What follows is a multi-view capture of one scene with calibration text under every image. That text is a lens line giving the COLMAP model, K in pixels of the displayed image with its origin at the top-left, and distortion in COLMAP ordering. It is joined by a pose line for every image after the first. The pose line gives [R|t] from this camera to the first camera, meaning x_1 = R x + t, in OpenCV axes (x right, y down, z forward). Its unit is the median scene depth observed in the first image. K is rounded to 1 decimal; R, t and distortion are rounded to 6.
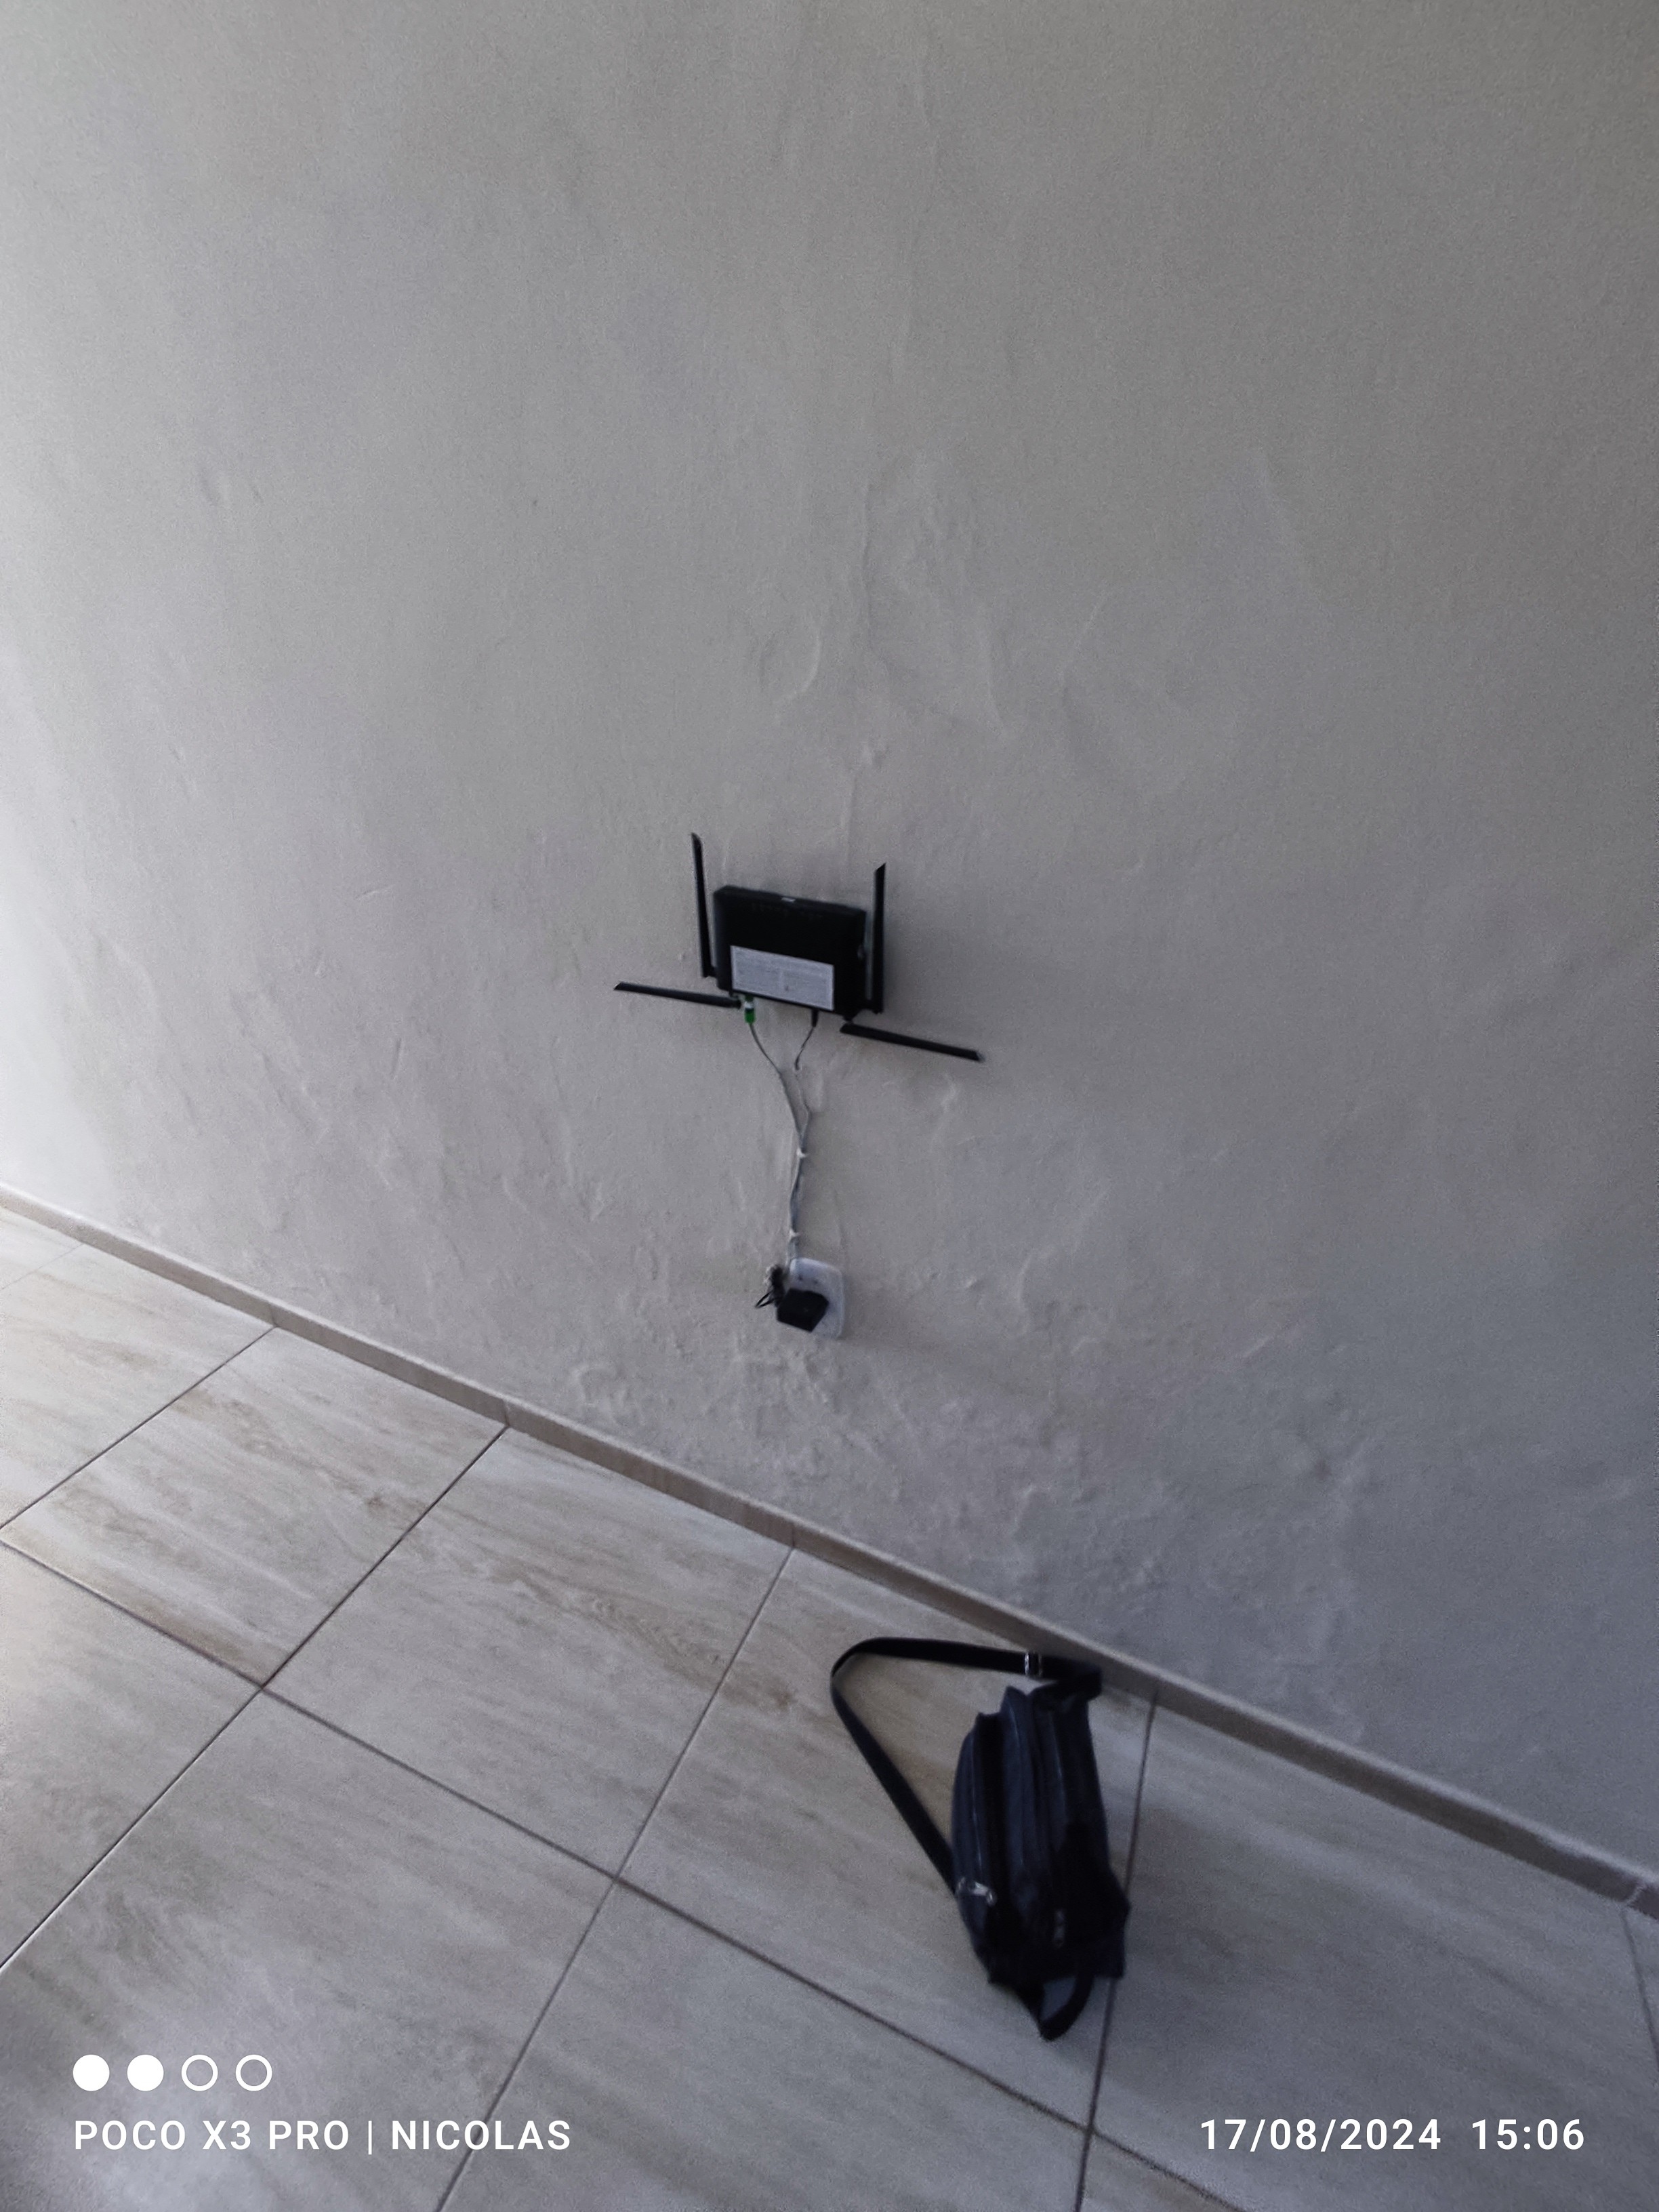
lens RADIAL K [[1024.9, 0, 838.4], [0, 1024.9, 1109.8], [0, 0, 1]] dist [0.000926, 0.000138]
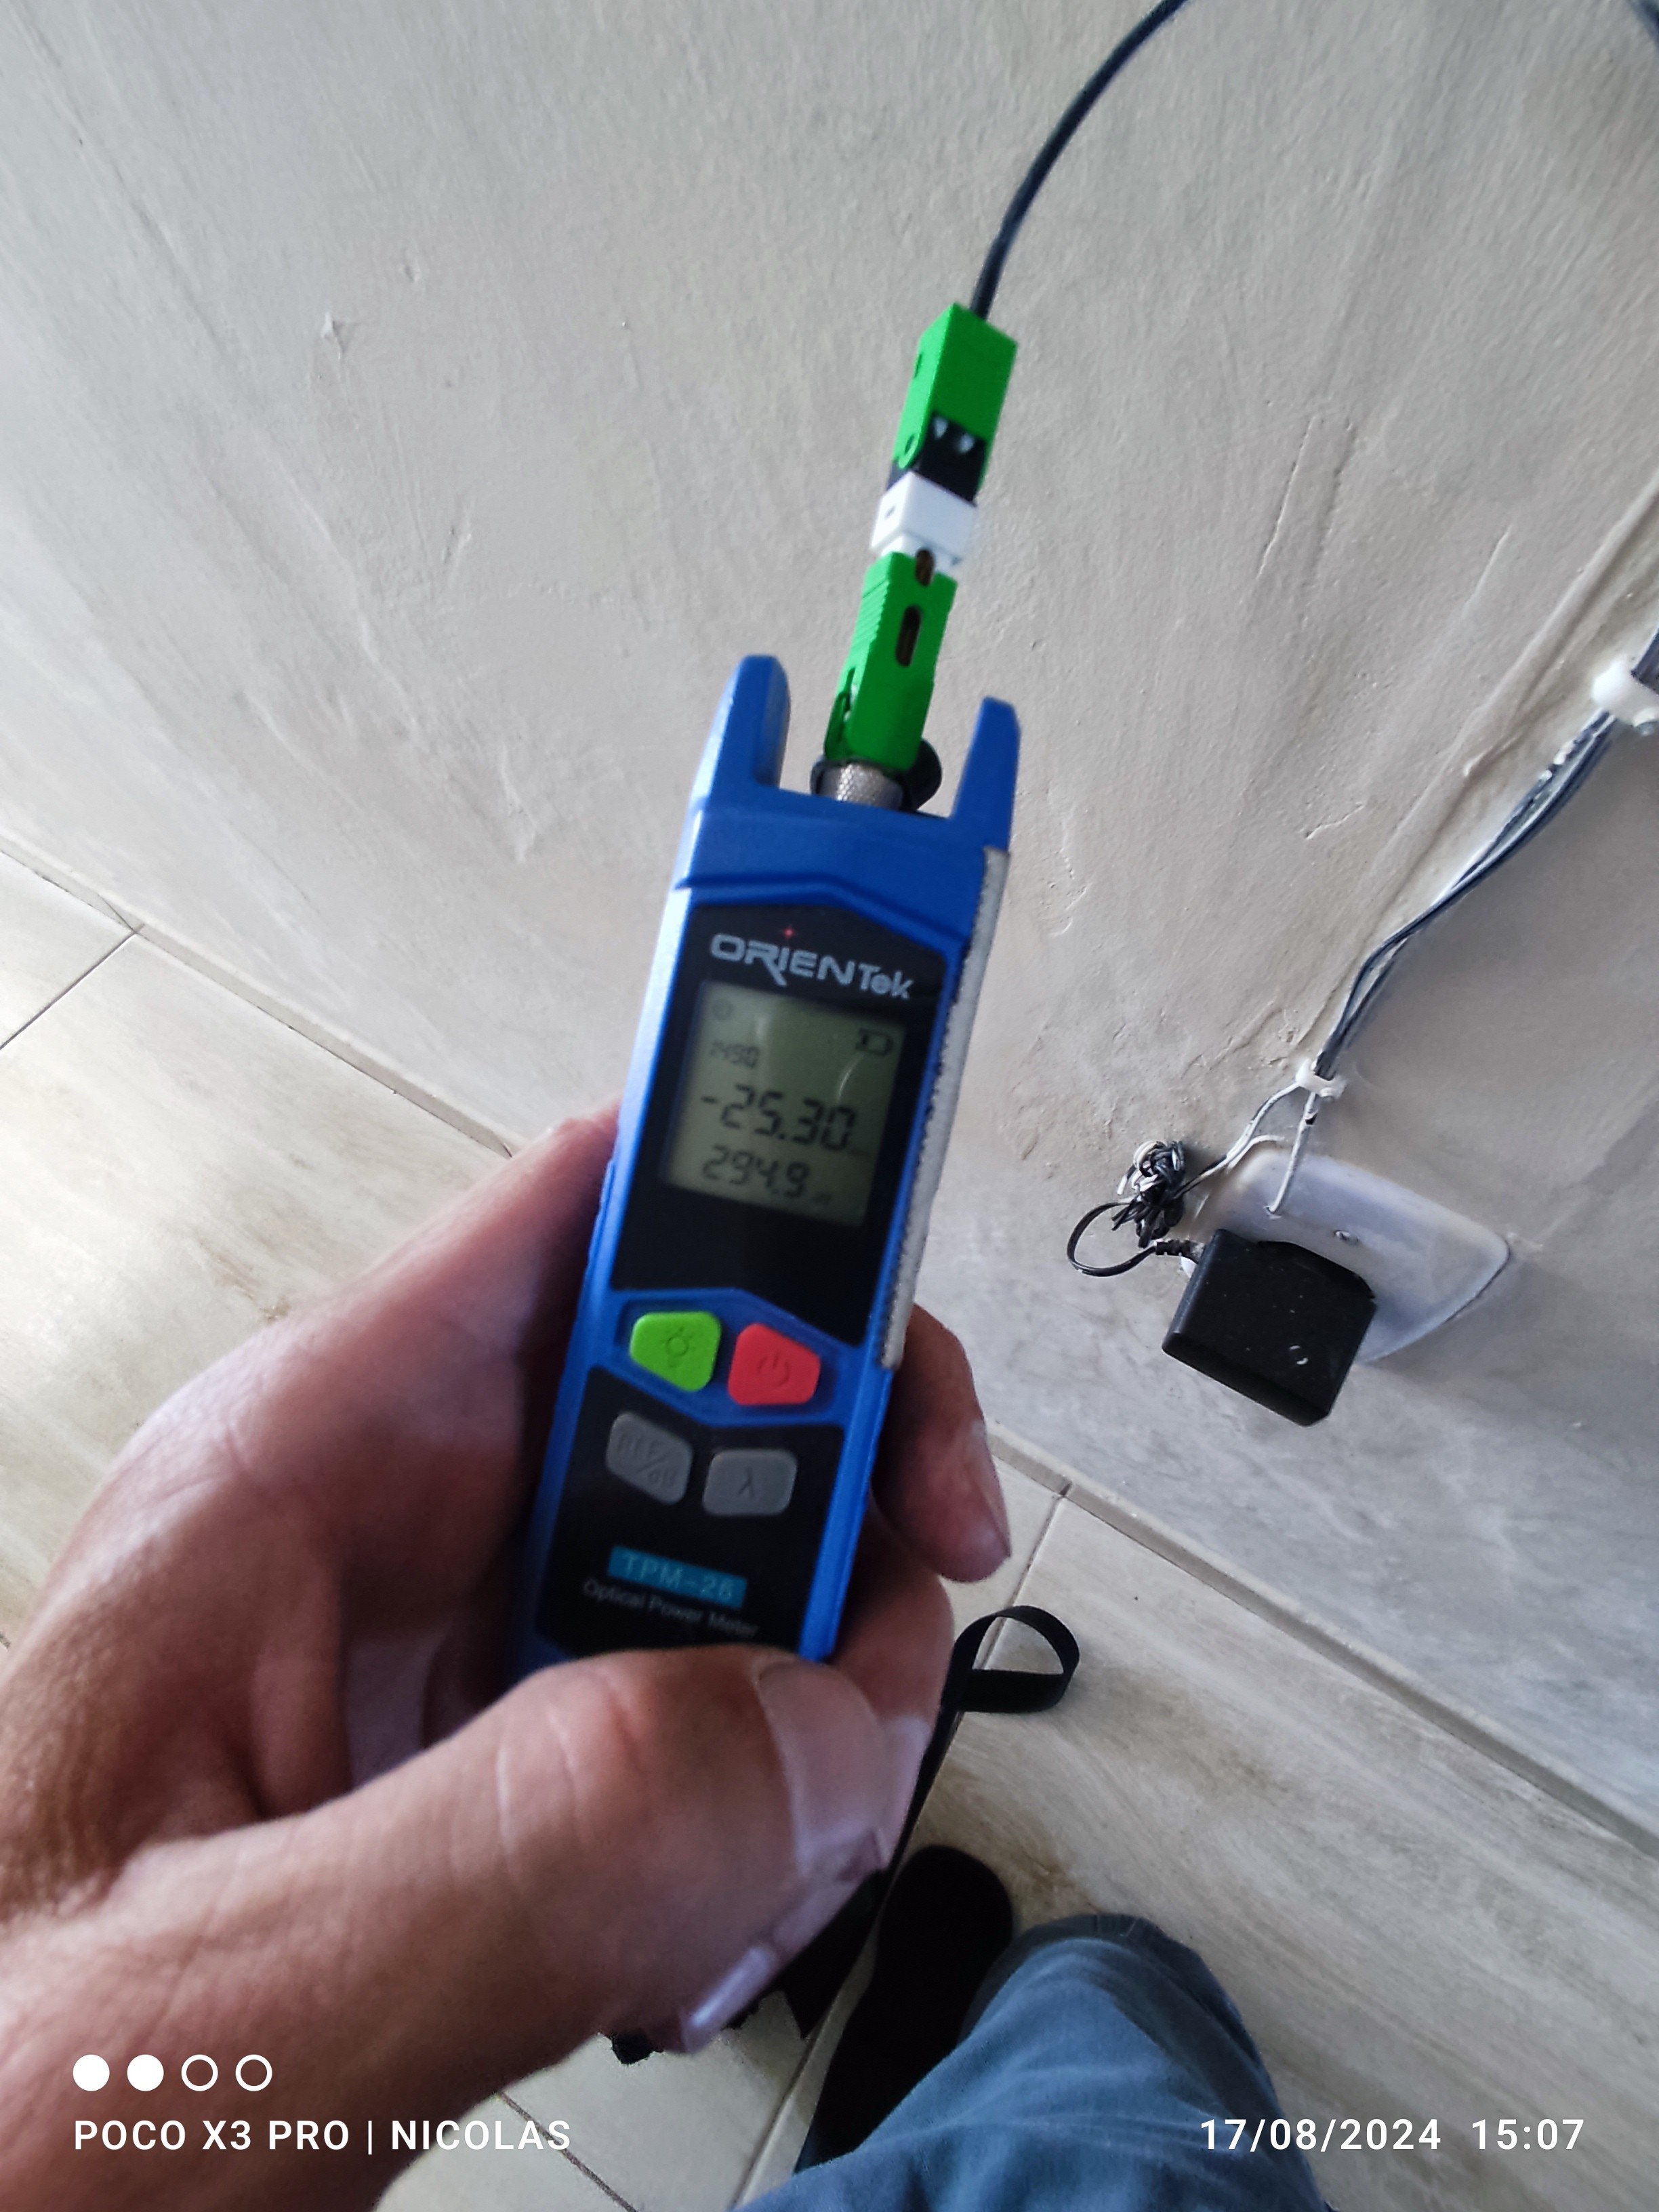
lens RADIAL K [[1024.9, 0, 835.2], [0, 1024.9, 1111.0], [0, 0, 1]] dist [0.000926, 0.000138]
pose [[0.987857, 0.061042, -0.142872, -0.124711], [0.020608, 0.859978, 0.509915, 0.022340], [0.153993, -0.506668, 0.848277, 0.907467]]
